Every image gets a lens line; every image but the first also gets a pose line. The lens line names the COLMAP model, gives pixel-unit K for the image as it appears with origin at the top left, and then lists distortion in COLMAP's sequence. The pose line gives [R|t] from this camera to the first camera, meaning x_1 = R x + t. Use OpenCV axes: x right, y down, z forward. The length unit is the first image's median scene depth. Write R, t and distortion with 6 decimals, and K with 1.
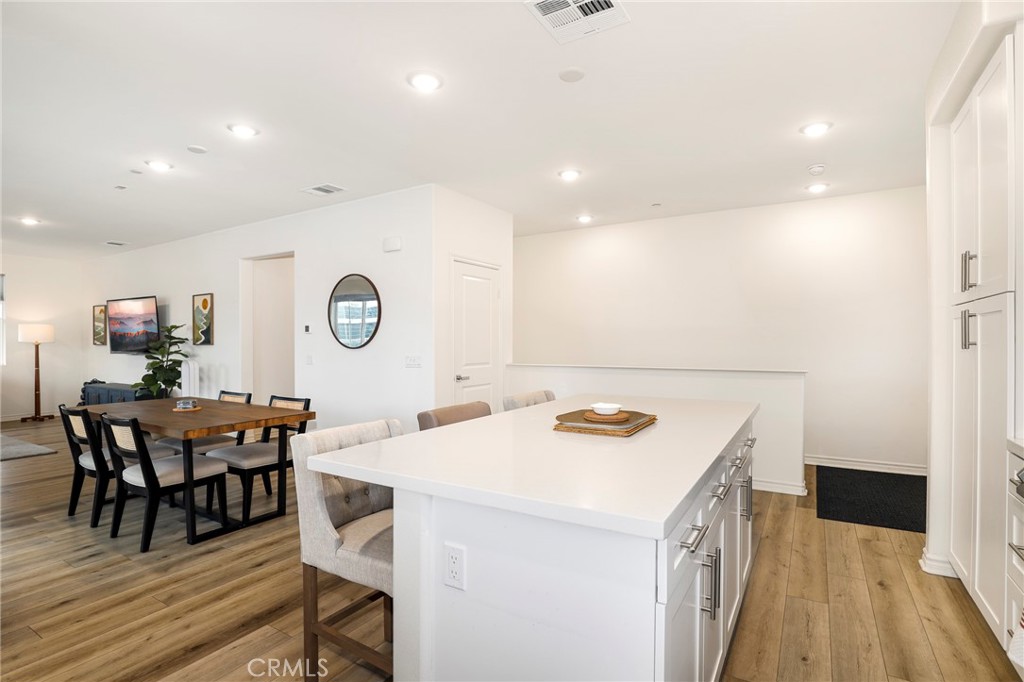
lens RADIAL K [[521.1, 0, 512.0], [0, 521.1, 341.0], [0, 0, 1]] dist [-0.025288, -0.000017]
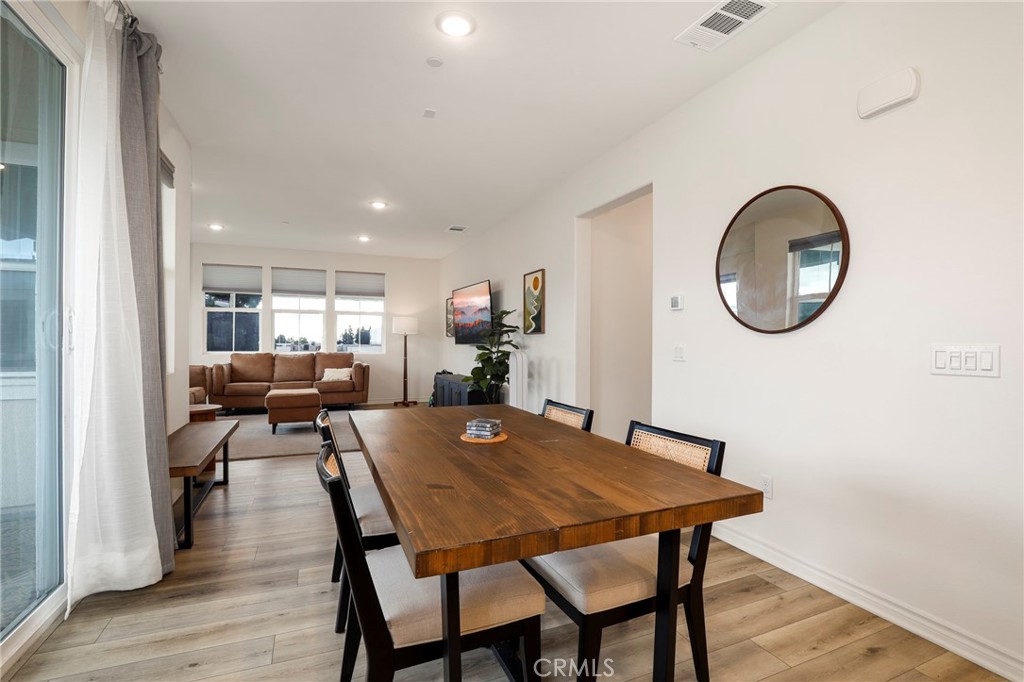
lens RADIAL K [[475.6, 0, 512.0], [0, 475.6, 341.0], [0, 0, 1]] dist [-0.020688, -0.000403]
pose [[0.817656, 0.007330, -0.575660, -0.192701], [-0.008421, 0.999964, 0.000771, 0.018957], [0.575645, 0.004217, 0.817689, 0.364977]]
